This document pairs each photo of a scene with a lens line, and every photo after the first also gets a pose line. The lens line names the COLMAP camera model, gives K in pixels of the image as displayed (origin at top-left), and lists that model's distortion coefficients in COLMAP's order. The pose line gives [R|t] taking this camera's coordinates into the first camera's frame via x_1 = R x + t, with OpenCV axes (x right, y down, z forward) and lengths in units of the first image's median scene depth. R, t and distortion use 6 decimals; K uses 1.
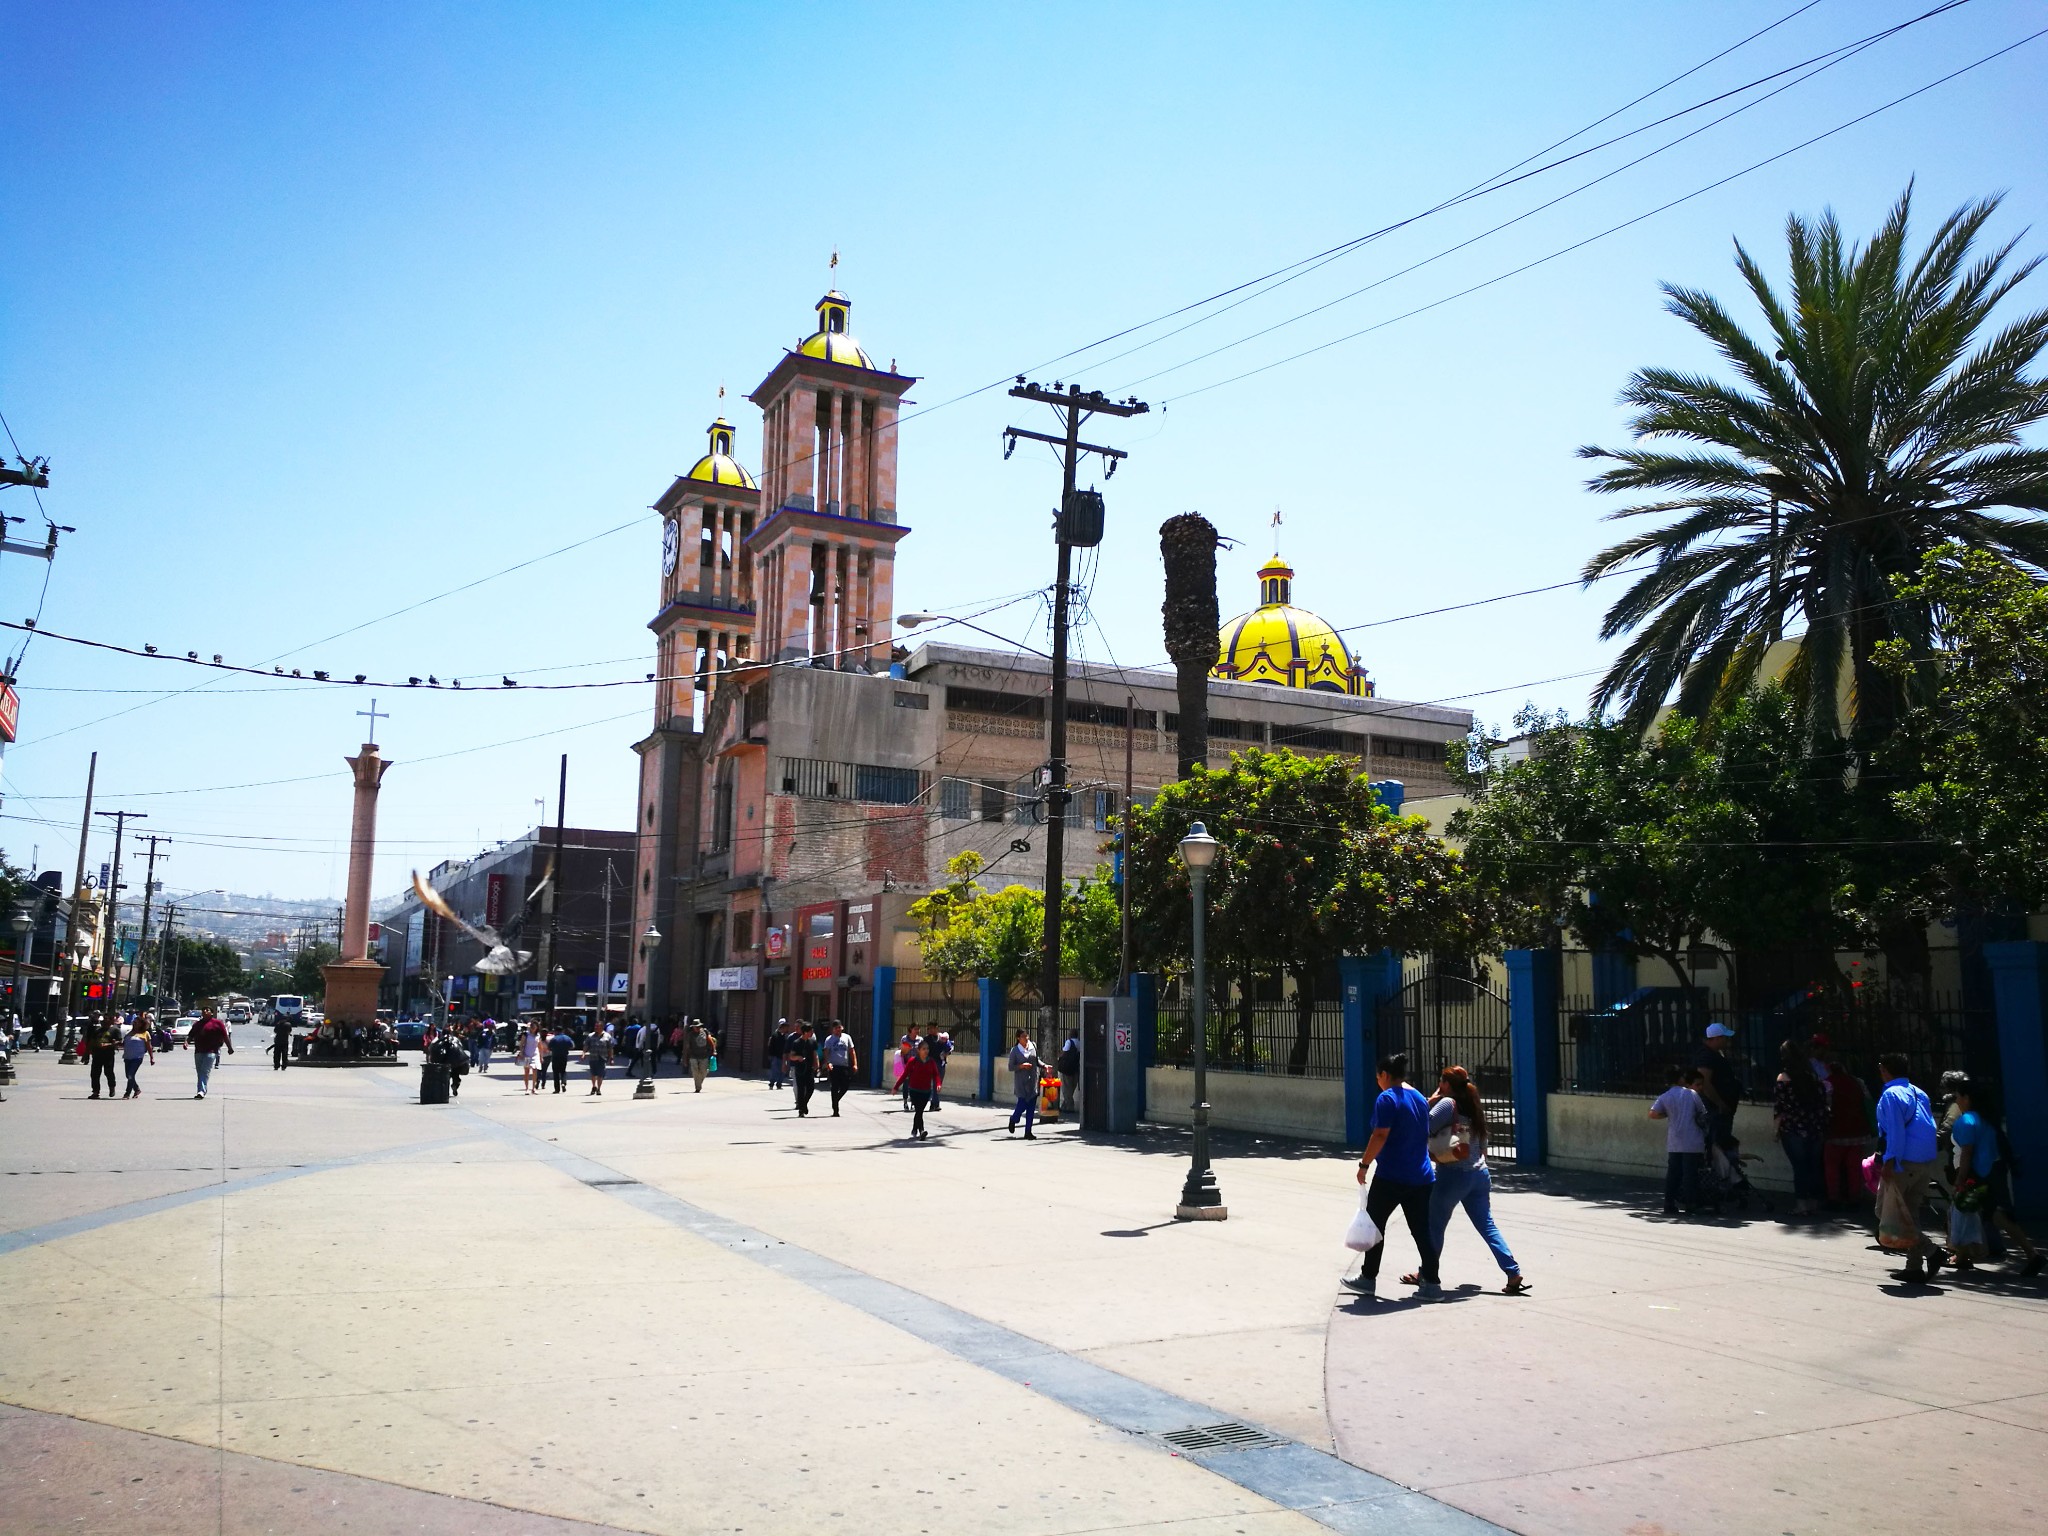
lens RADIAL K [[1578.1, 0, 1043.1], [0, 1578.1, 771.7], [0, 0, 1]] dist [-0.009041, 0.001791]
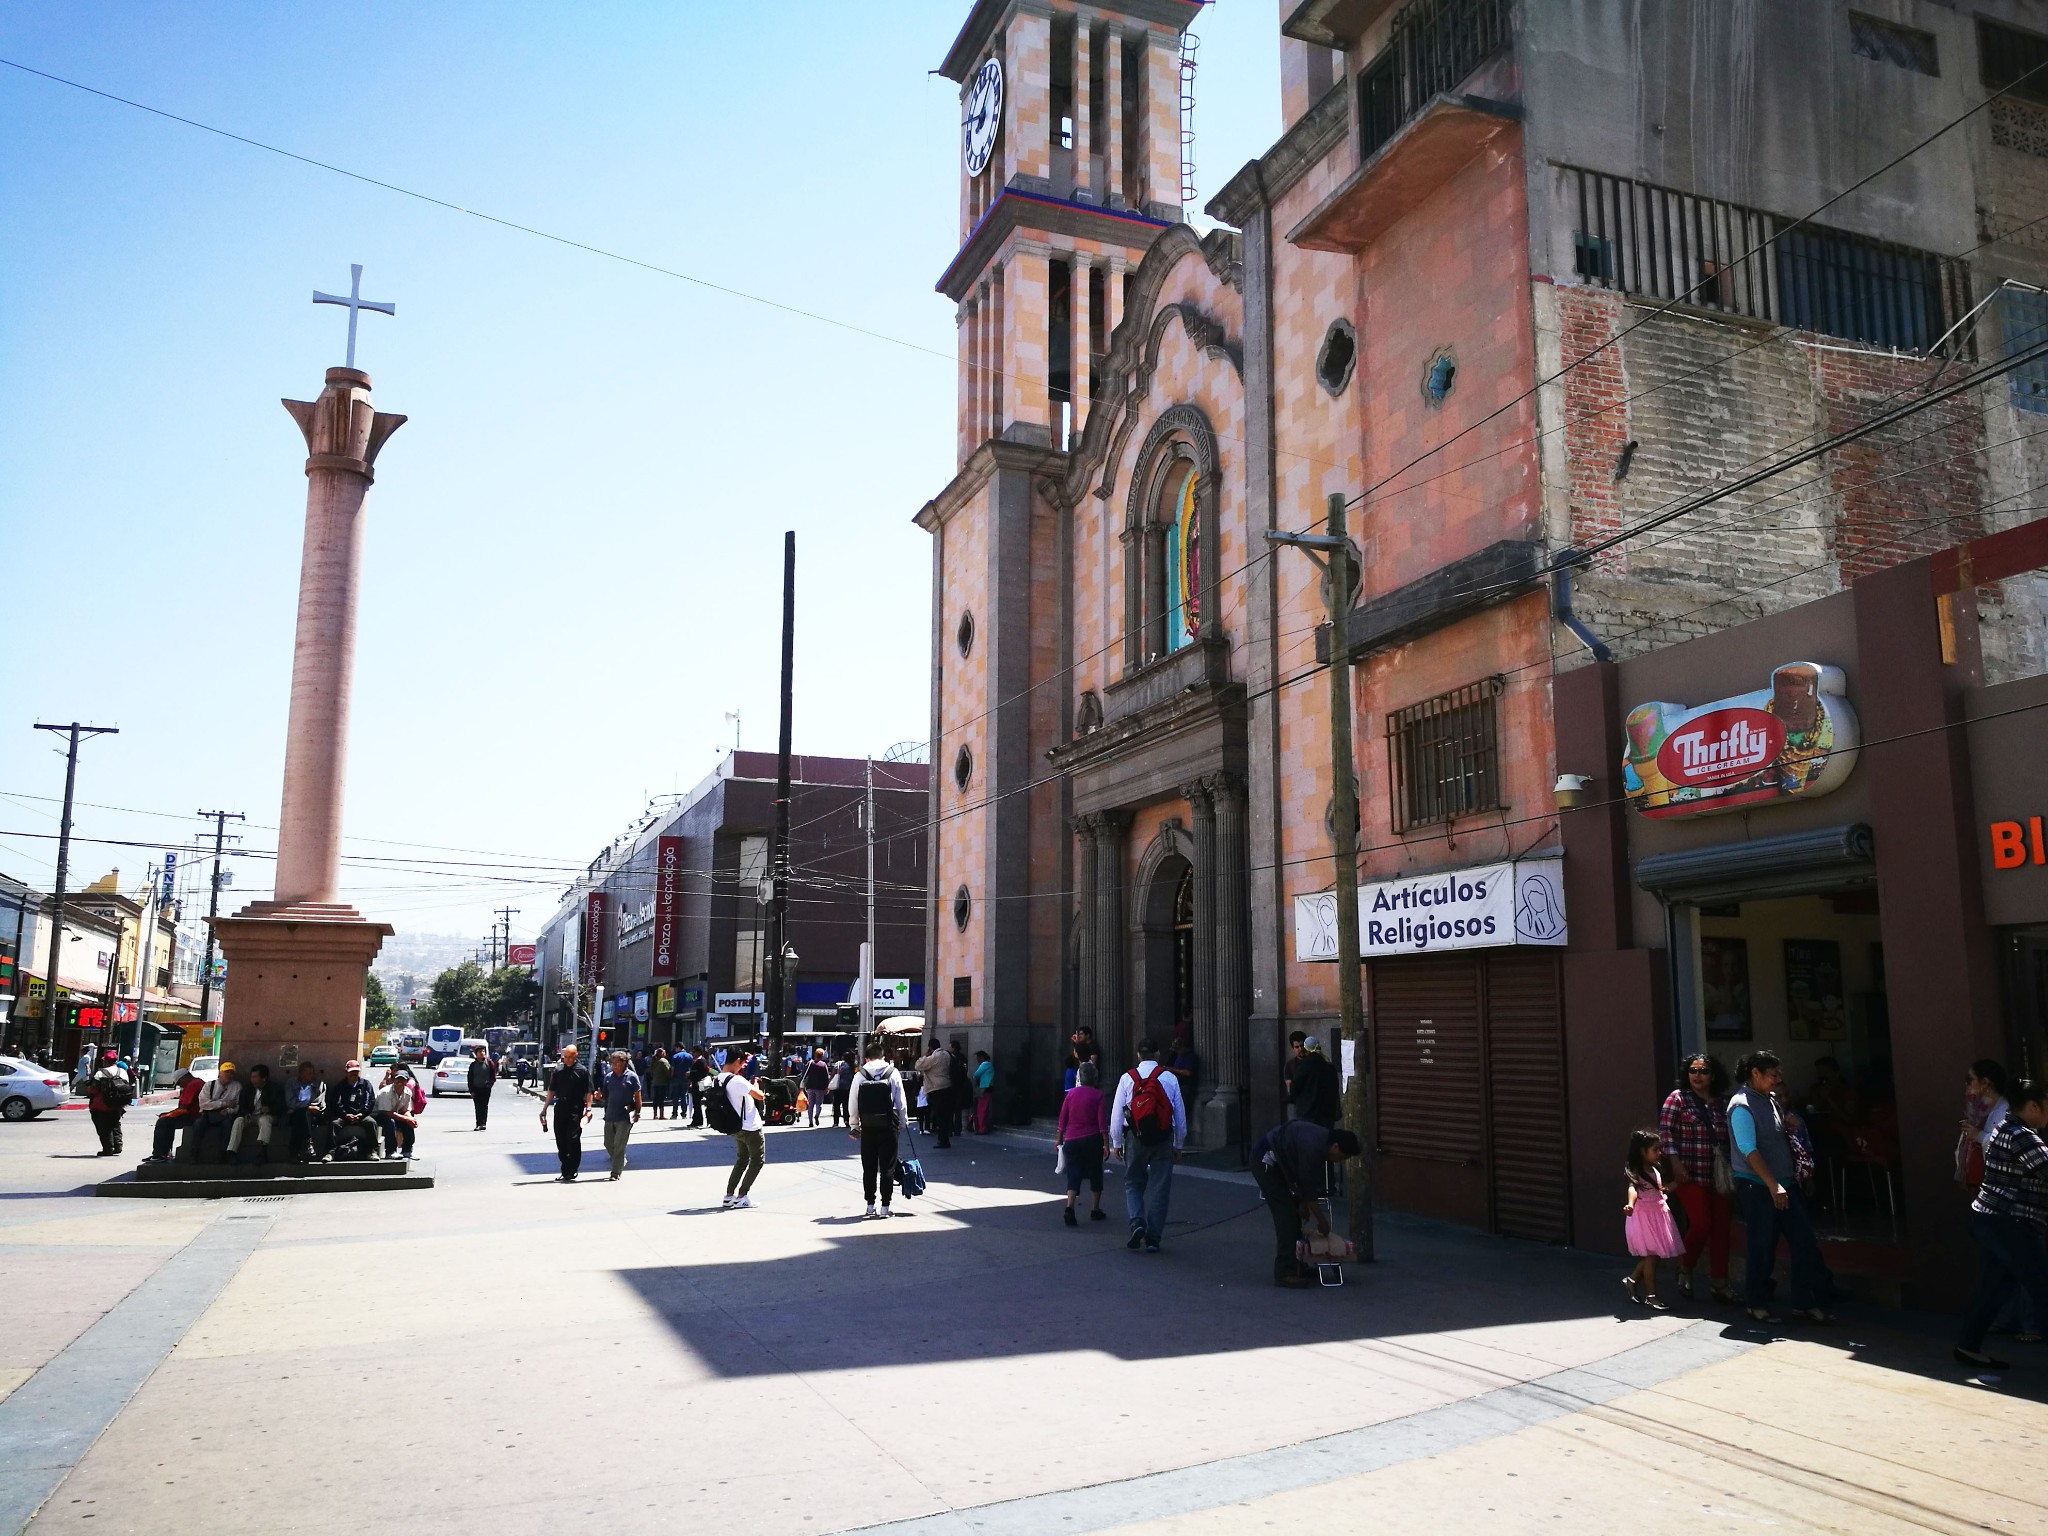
lens RADIAL K [[1578.1, 0, 1011.8], [0, 1578.1, 767.1], [0, 0, 1]] dist [-0.009041, 0.001791]
pose [[0.992152, -0.031059, -0.121117, -0.214540], [0.028402, 0.999318, -0.023610, 0.098084], [0.121768, 0.019984, 0.992357, 0.627386]]
